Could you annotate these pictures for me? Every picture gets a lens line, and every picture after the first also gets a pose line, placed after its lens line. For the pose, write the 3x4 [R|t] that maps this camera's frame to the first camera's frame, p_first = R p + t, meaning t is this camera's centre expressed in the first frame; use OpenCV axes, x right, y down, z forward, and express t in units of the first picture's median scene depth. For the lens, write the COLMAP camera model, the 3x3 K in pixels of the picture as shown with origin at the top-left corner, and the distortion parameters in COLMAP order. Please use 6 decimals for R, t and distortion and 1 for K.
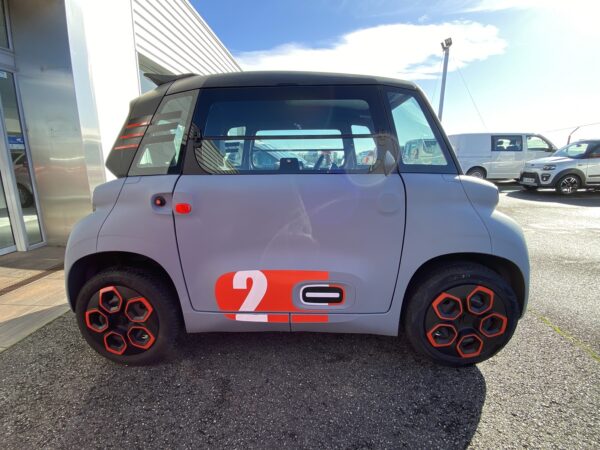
lens RADIAL K [[272.8, 0, 297.1], [0, 272.8, 226.1], [0, 0, 1]] dist [-0.005349, -0.003673]
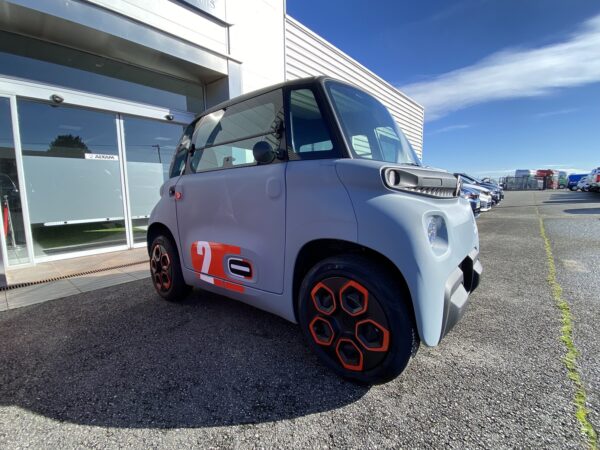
lens RADIAL K [[272.8, 0, 298.6], [0, 272.8, 222.7], [0, 0, 1]] dist [-0.005349, -0.003673]
pose [[0.798233, 0.047866, -0.600444, 1.020086], [-0.111249, 0.991404, -0.068862, 0.113144], [0.591986, 0.121767, 0.796697, 0.182985]]
